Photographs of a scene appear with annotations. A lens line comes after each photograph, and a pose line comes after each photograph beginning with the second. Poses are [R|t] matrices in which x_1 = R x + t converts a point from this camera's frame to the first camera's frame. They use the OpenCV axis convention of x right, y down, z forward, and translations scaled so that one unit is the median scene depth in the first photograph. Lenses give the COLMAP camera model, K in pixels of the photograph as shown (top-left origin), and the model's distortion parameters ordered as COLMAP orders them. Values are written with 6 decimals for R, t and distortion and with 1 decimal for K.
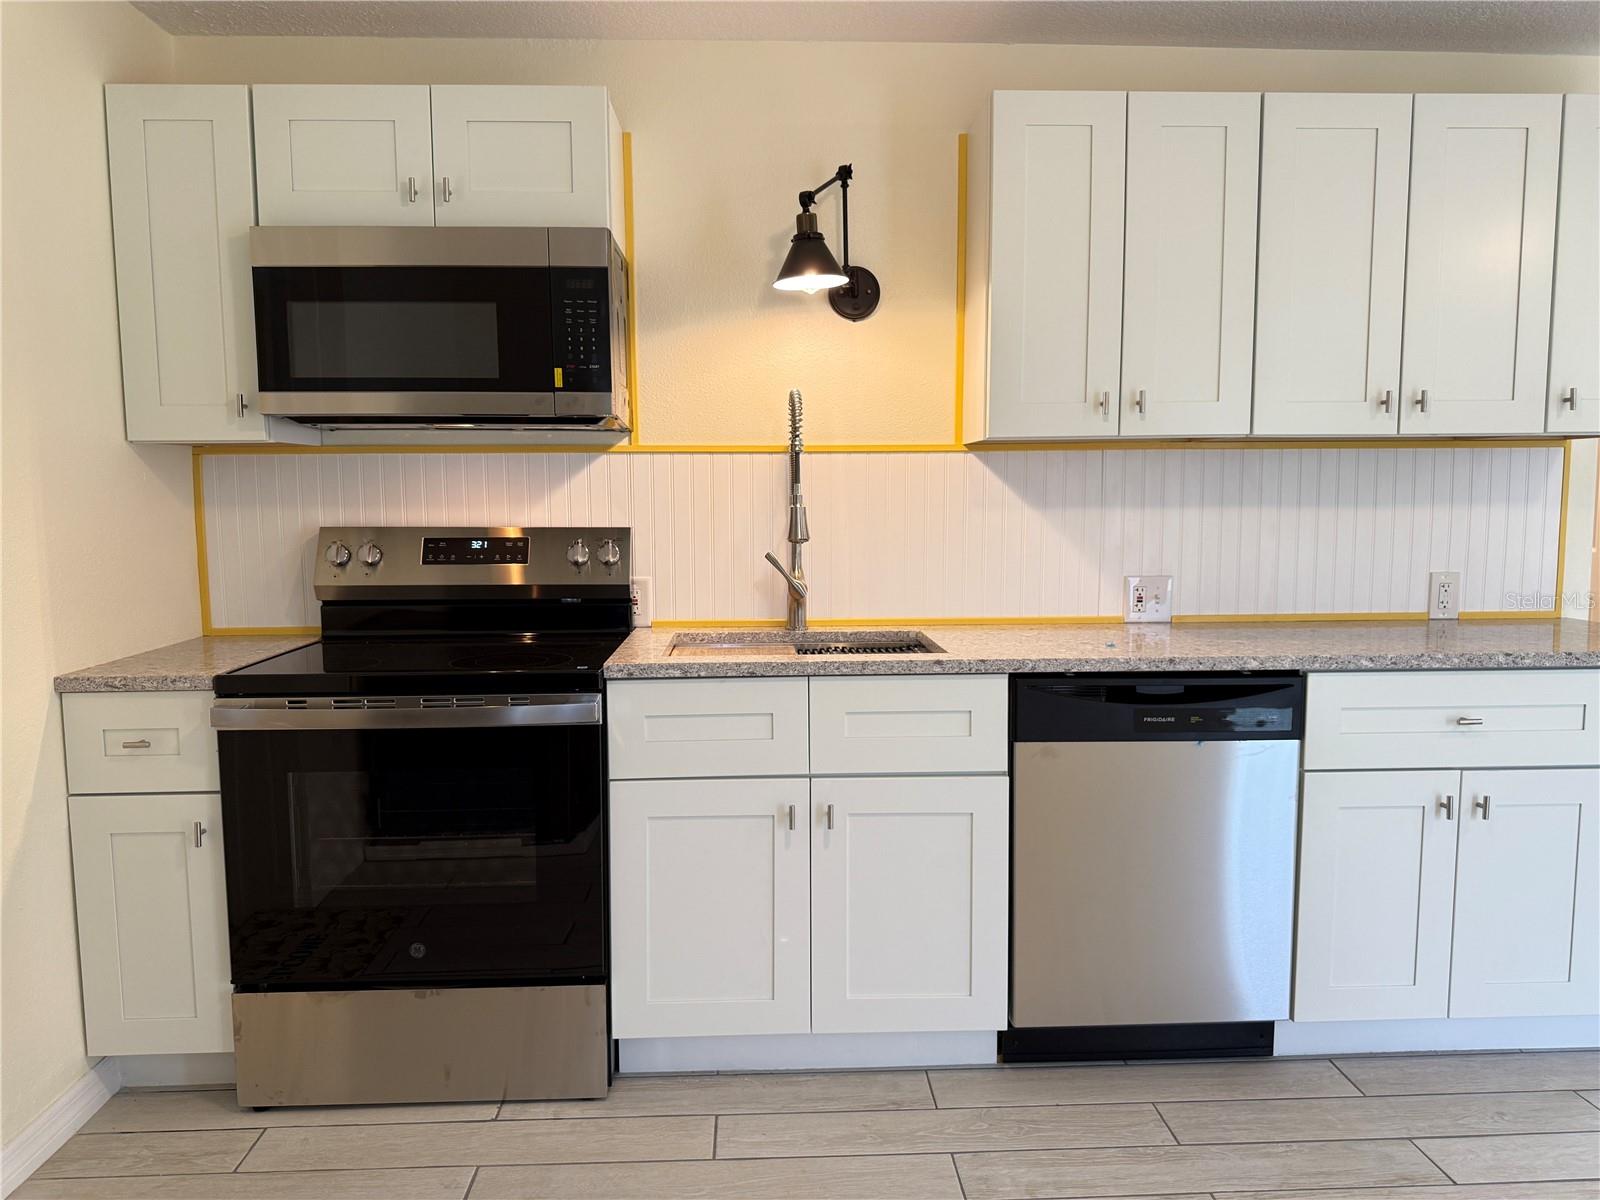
lens RADIAL K [[1125.9, 0, 795.3], [0, 1125.9, 604.6], [0, 0, 1]] dist [0.080460, -0.116188]
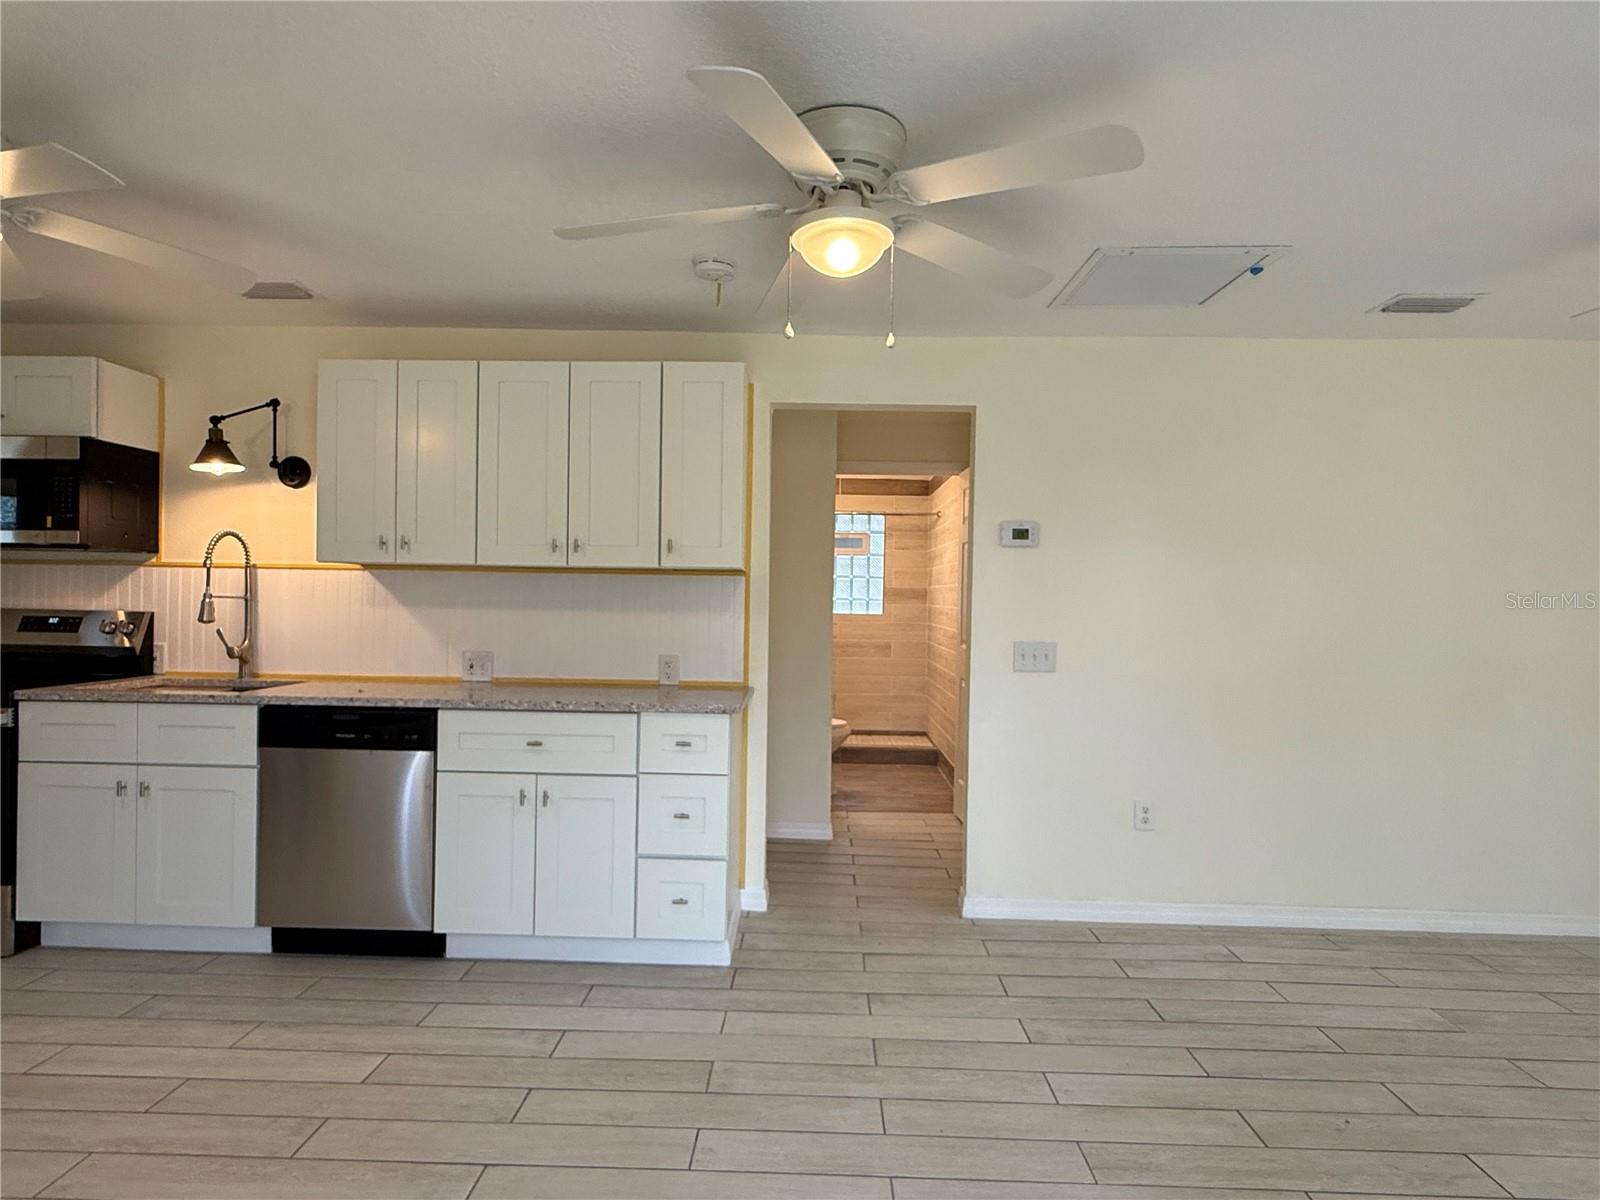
lens RADIAL K [[878.2, 0, 800.0], [0, 878.2, 600.0], [0, 0, 1]] dist [-0.002060, 0.000416]
pose [[0.997715, 0.023628, -0.063299, 1.004176], [-0.029548, 0.995106, -0.094287, 0.006138], [0.060761, 0.095942, 0.993531, -0.224102]]
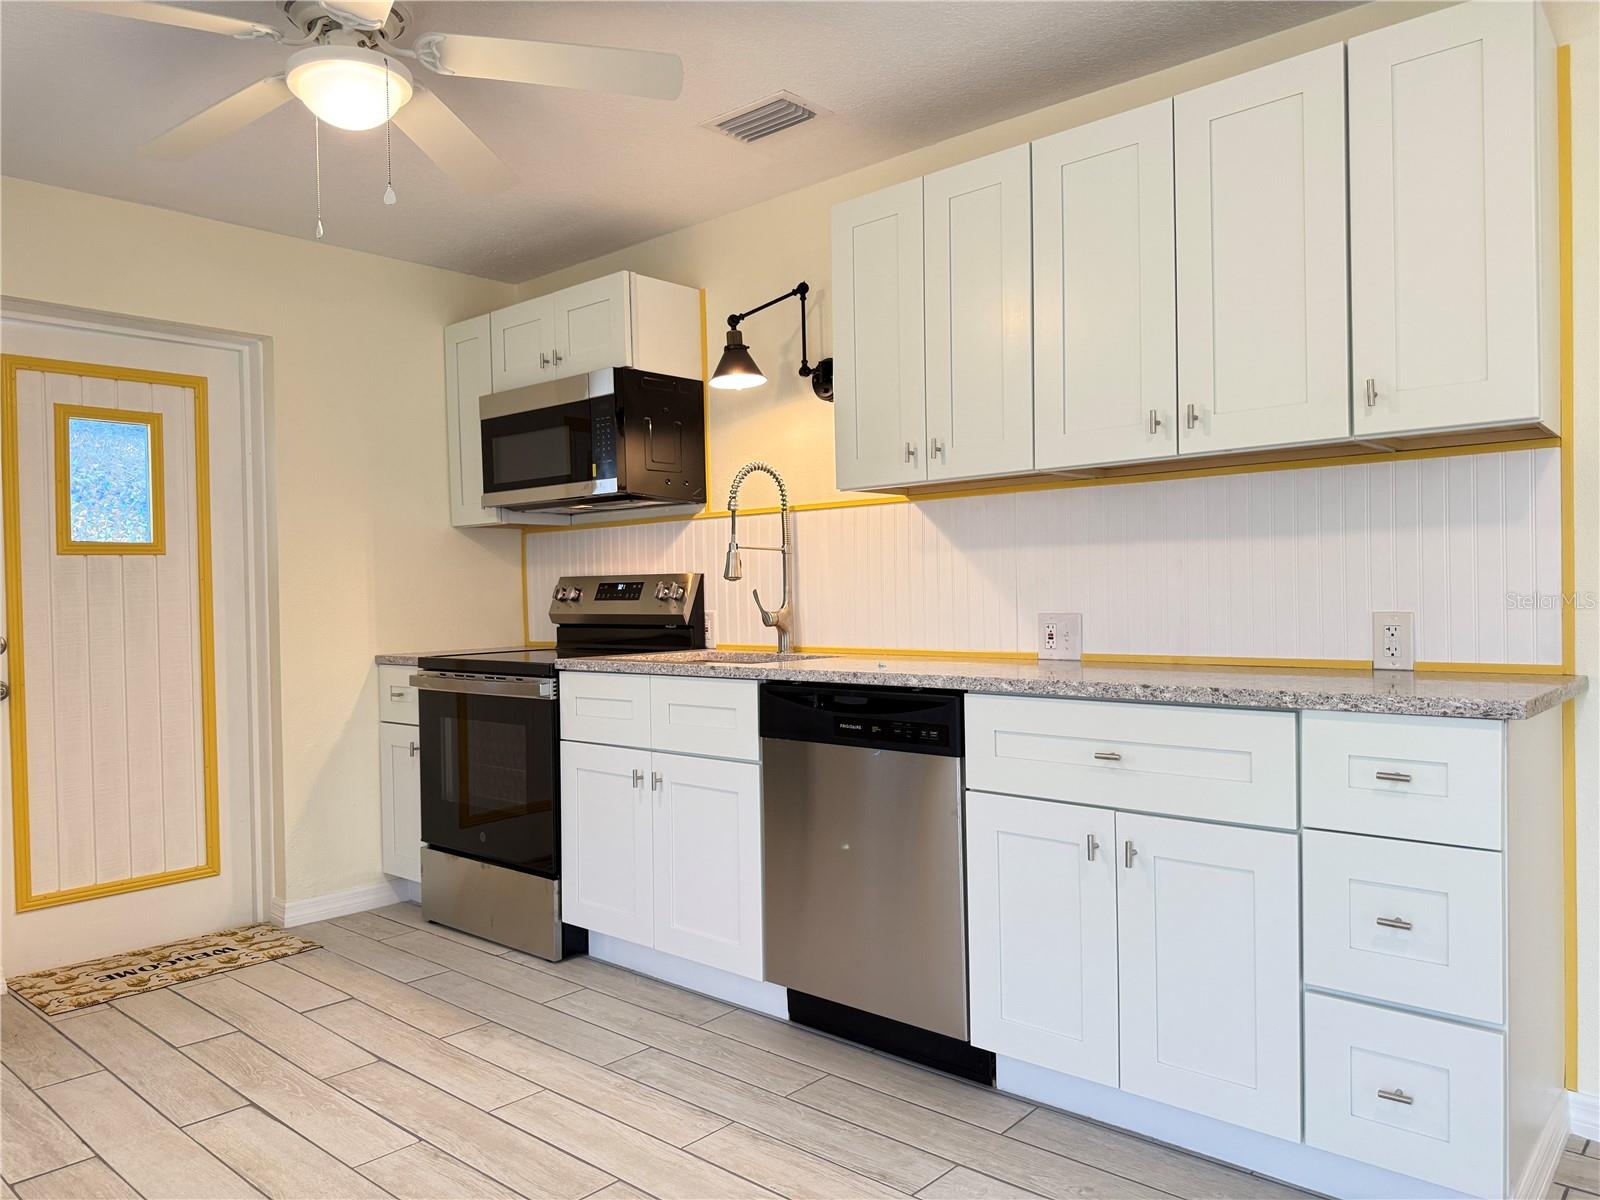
lens RADIAL K [[1125.9, 0, 795.3], [0, 1125.9, 604.6], [0, 0, 1]] dist [0.080460, -0.116188]
pose [[0.715860, 0.000969, -0.698243, 1.020167], [-0.054600, 0.997015, -0.054594, 0.041825], [0.696106, 0.077206, 0.713776, 0.143670]]
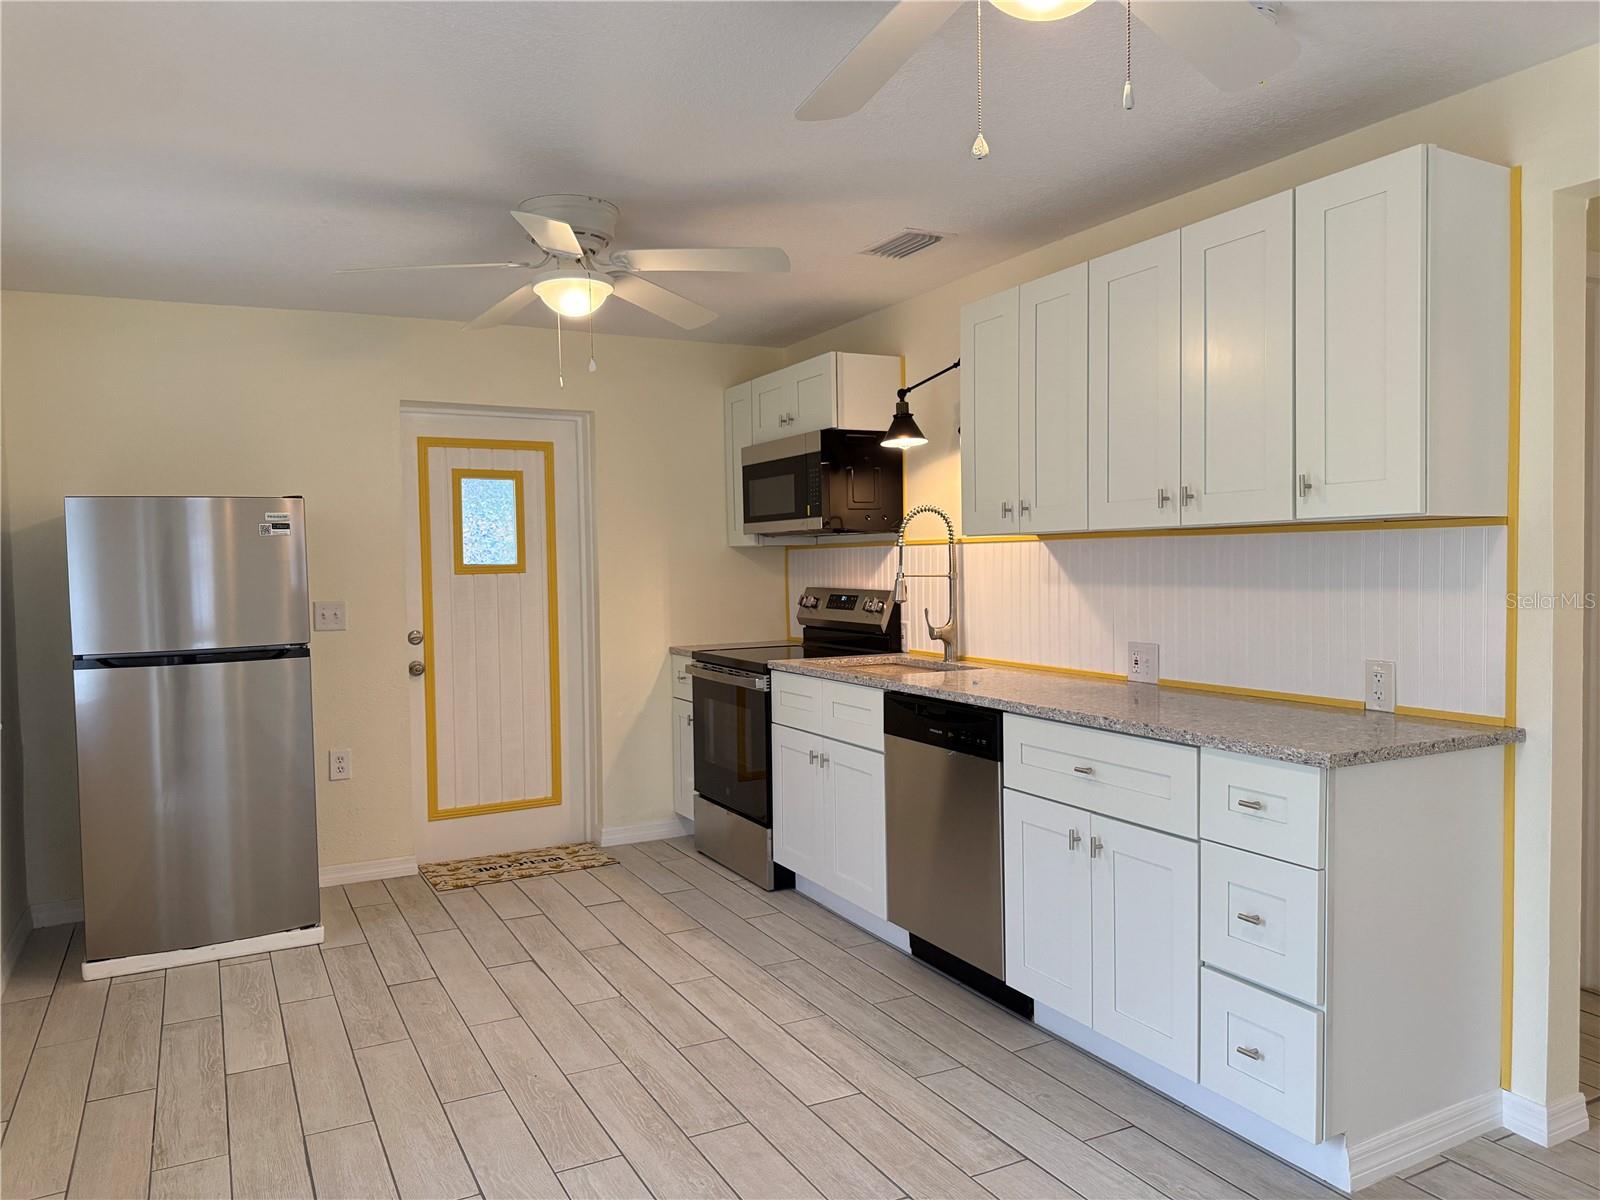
lens RADIAL K [[1119.7, 0, 804.6], [0, 1119.7, 603.1], [0, 0, 1]] dist [0.152032, -0.298808]
pose [[0.432851, 0.035220, -0.900777, 1.478641], [-0.076890, 0.997037, 0.002036, -0.050948], [0.898181, 0.068380, 0.434276, 0.200029]]
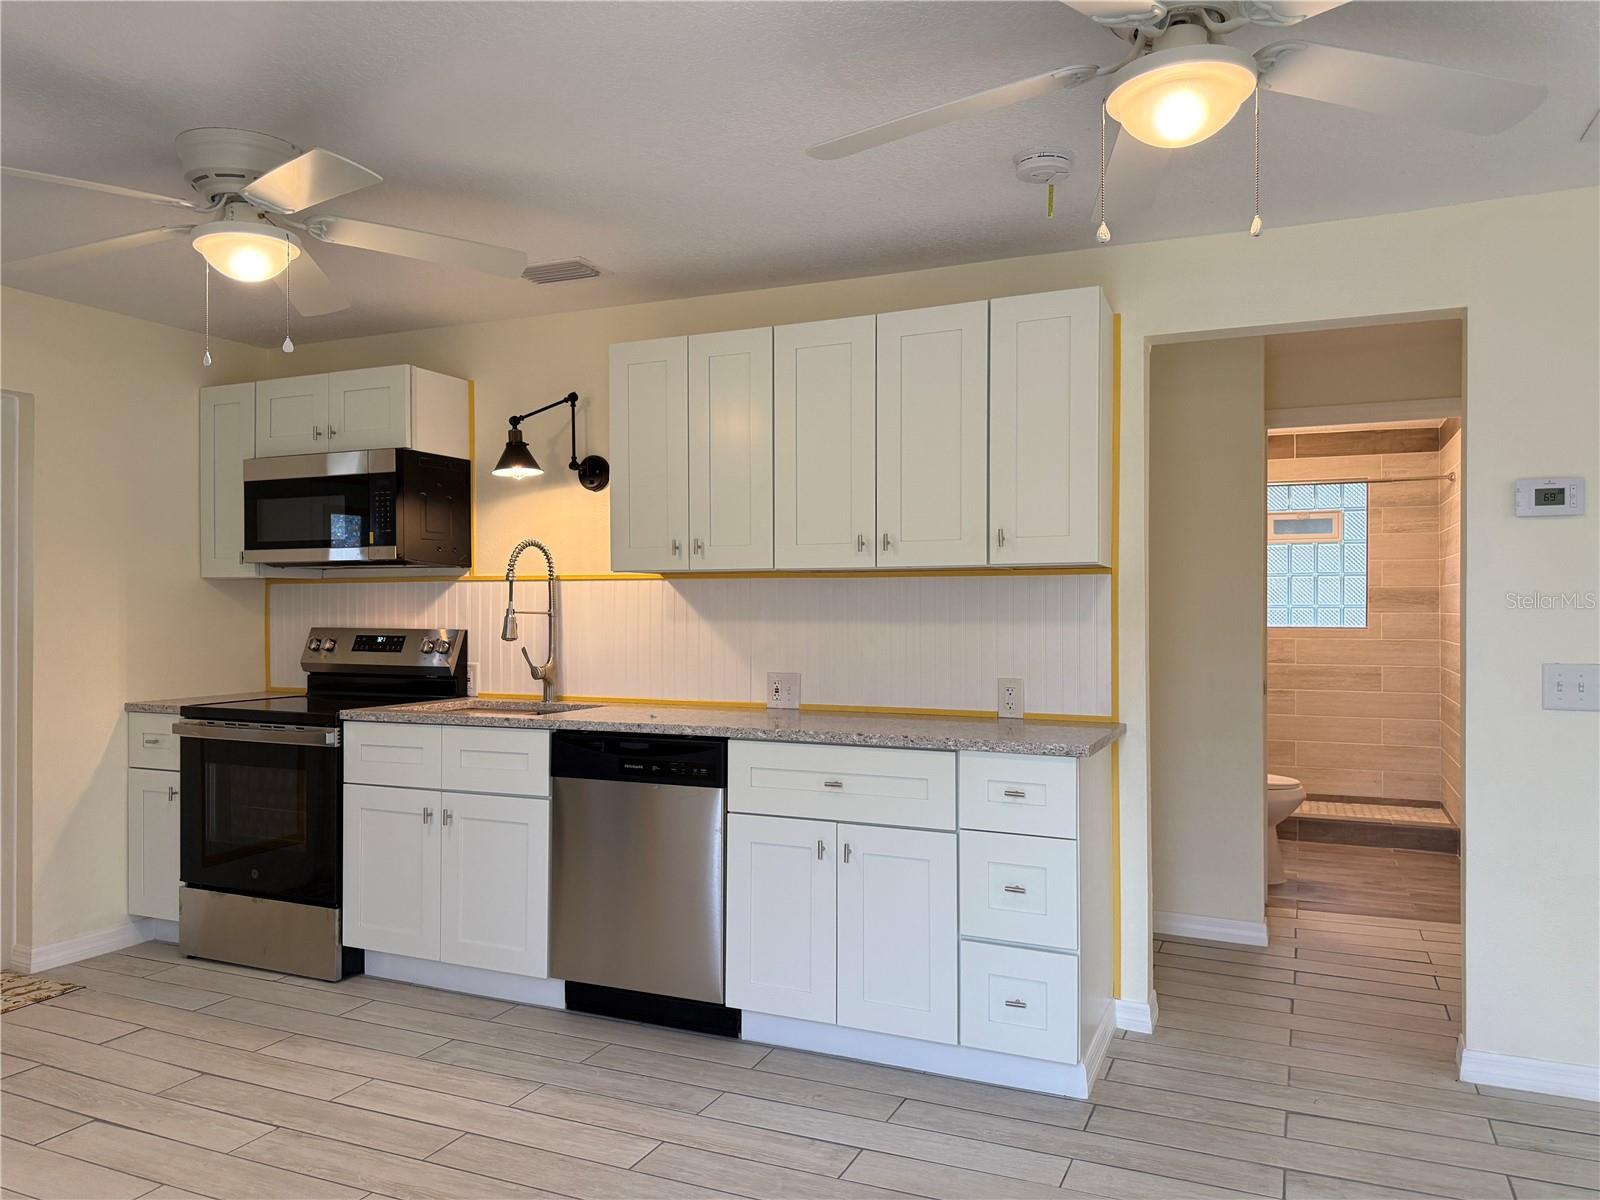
lens RADIAL K [[1119.7, 0, 804.6], [0, 1119.7, 603.1], [0, 0, 1]] dist [0.152032, -0.298808]
pose [[0.897837, 0.004737, -0.440303, 1.095571], [-0.049195, 0.994761, -0.089614, 0.011460], [0.437572, 0.102119, 0.893366, -0.195168]]
